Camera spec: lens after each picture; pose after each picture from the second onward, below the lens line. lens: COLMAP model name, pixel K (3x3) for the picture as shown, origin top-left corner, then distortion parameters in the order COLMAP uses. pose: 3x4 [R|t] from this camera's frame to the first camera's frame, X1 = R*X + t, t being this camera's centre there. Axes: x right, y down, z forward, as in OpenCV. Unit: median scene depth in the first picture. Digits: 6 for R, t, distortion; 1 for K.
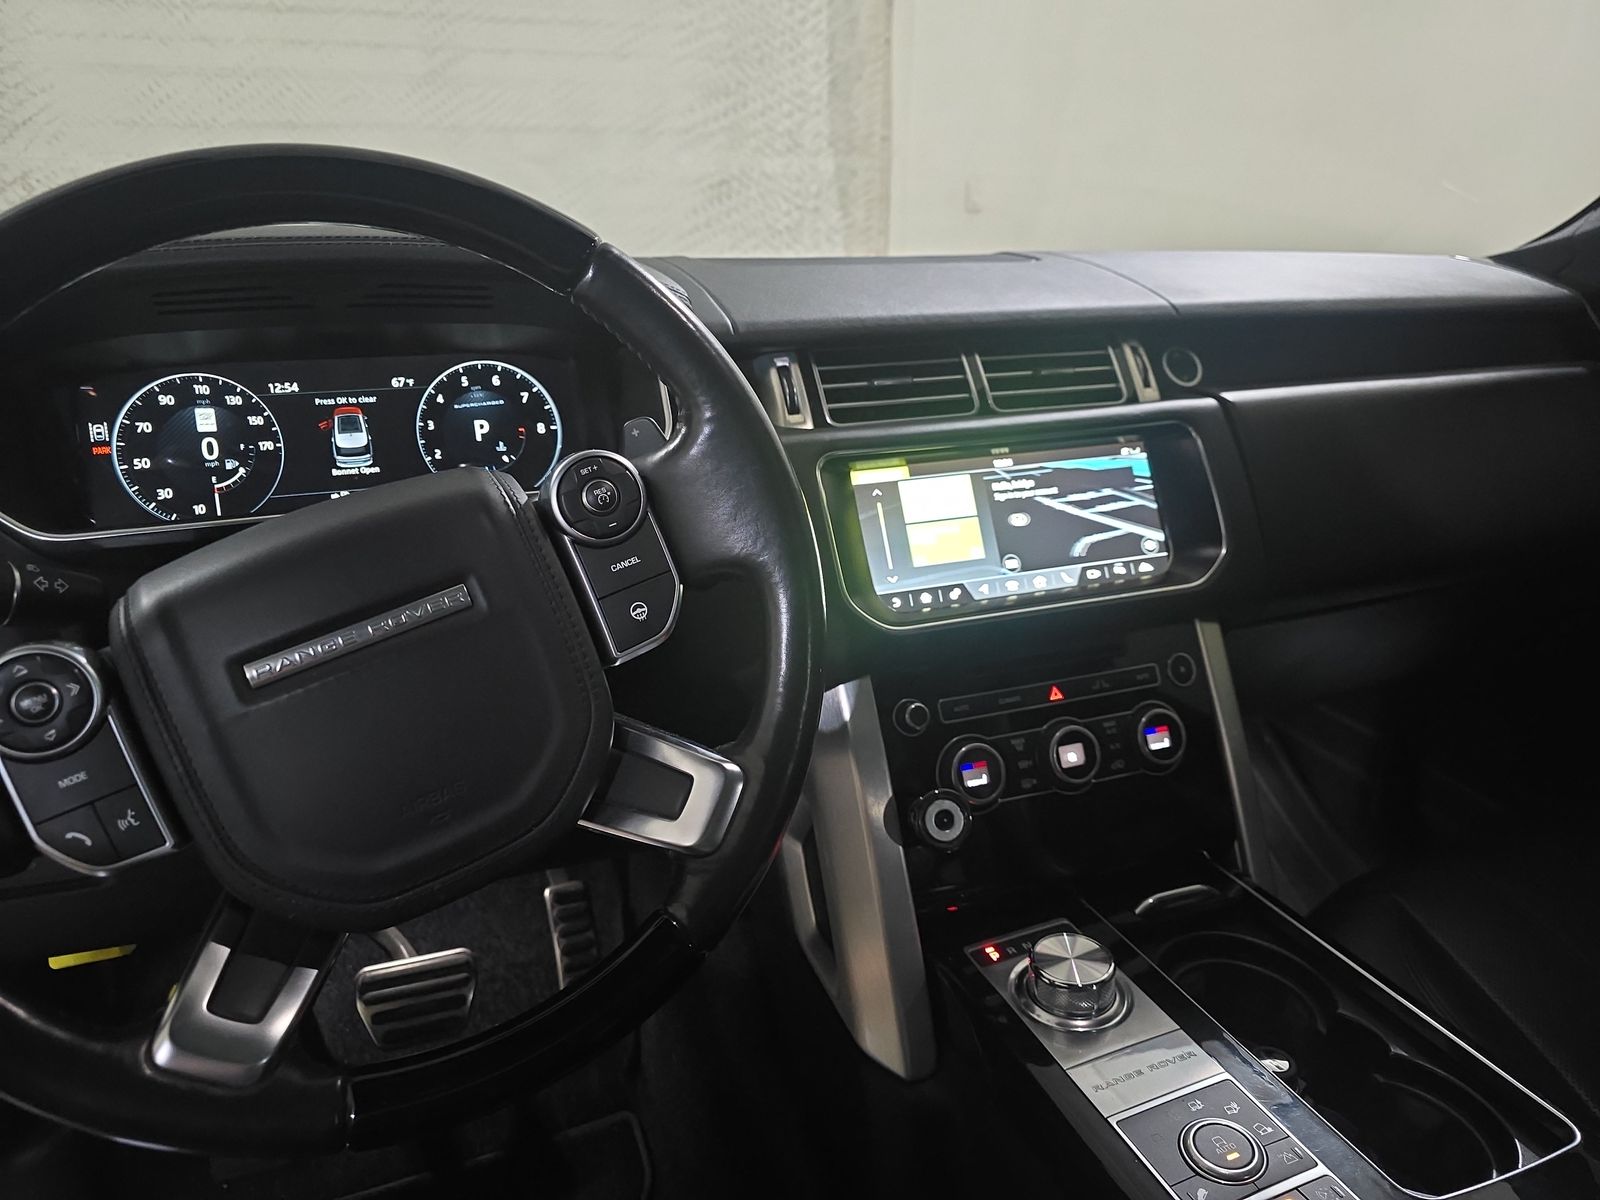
lens RADIAL K [[1091.8, 0, 790.8], [0, 1091.8, 595.9], [0, 0, 1]] dist [0.073182, -0.075979]
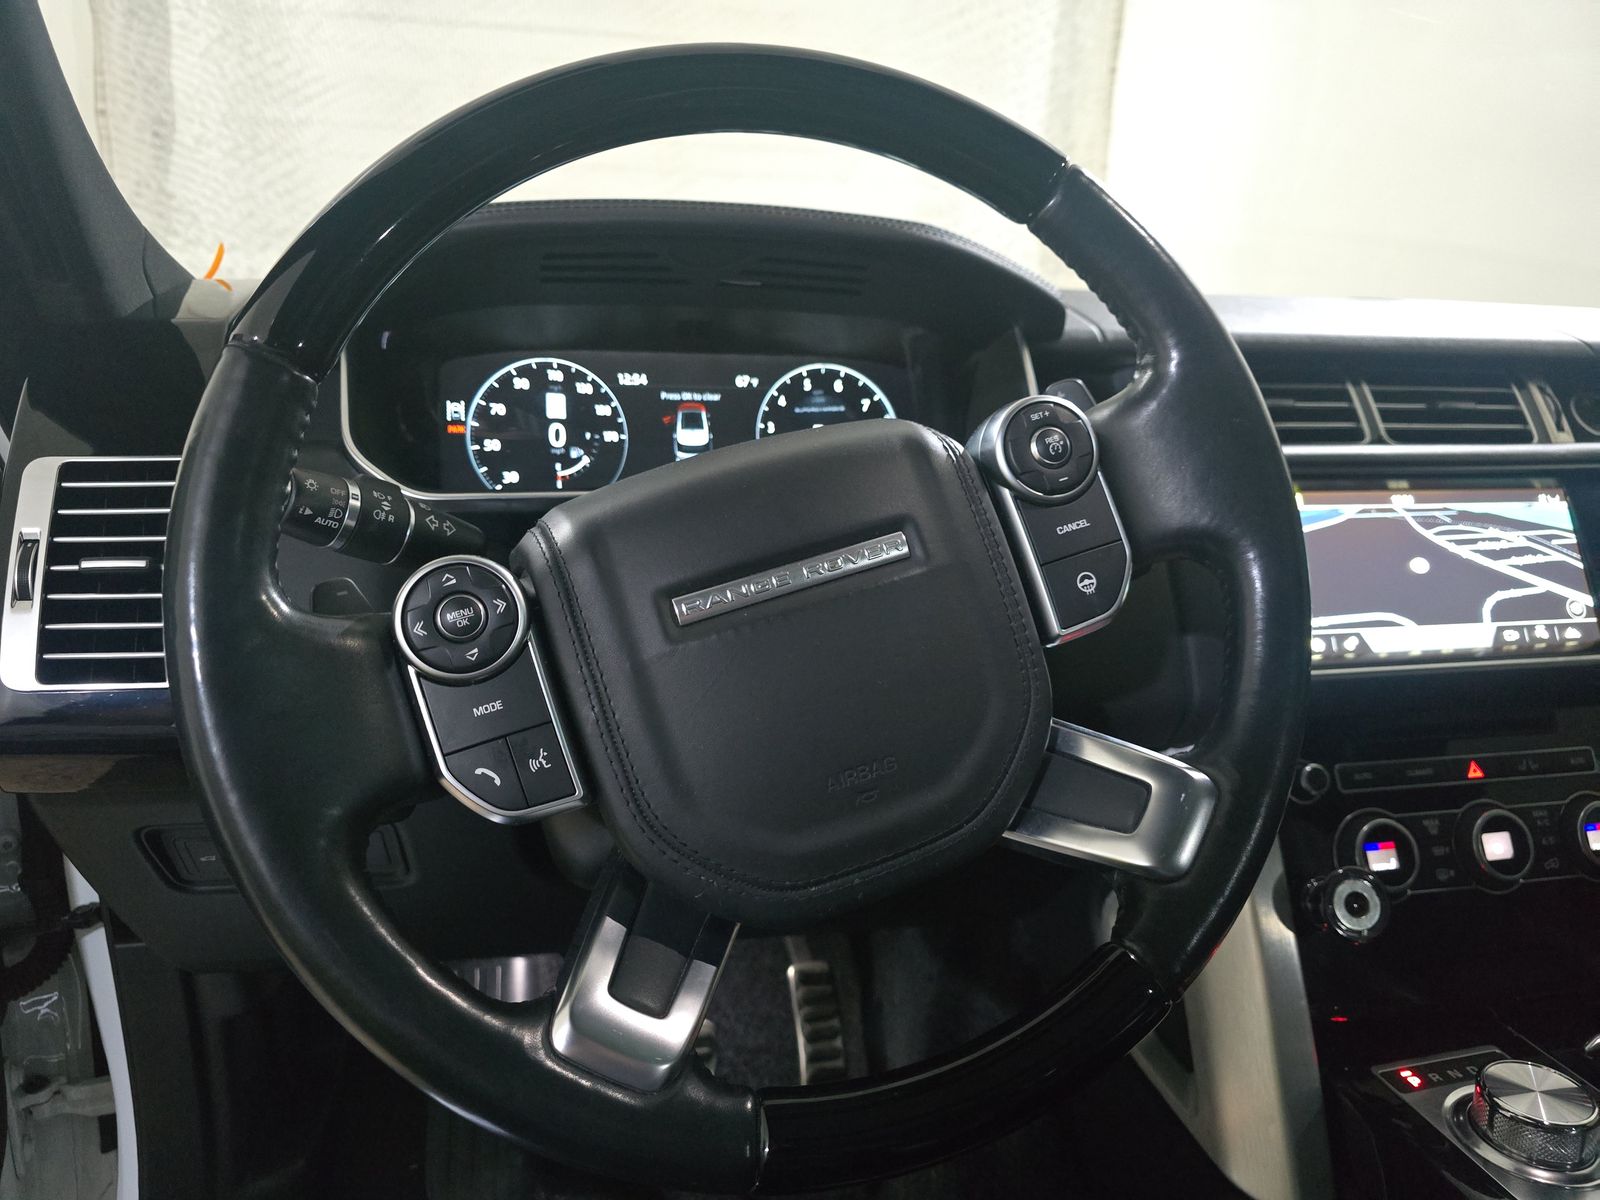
lens RADIAL K [[1095.8, 0, 806.5], [0, 1095.8, 597.3], [0, 0, 1]] dist [0.073538, -0.076193]
pose [[0.989943, 0.058317, -0.128886, -0.173095], [-0.072372, 0.991599, -0.107206, 0.092918], [0.121551, 0.115456, 0.985847, 0.092217]]
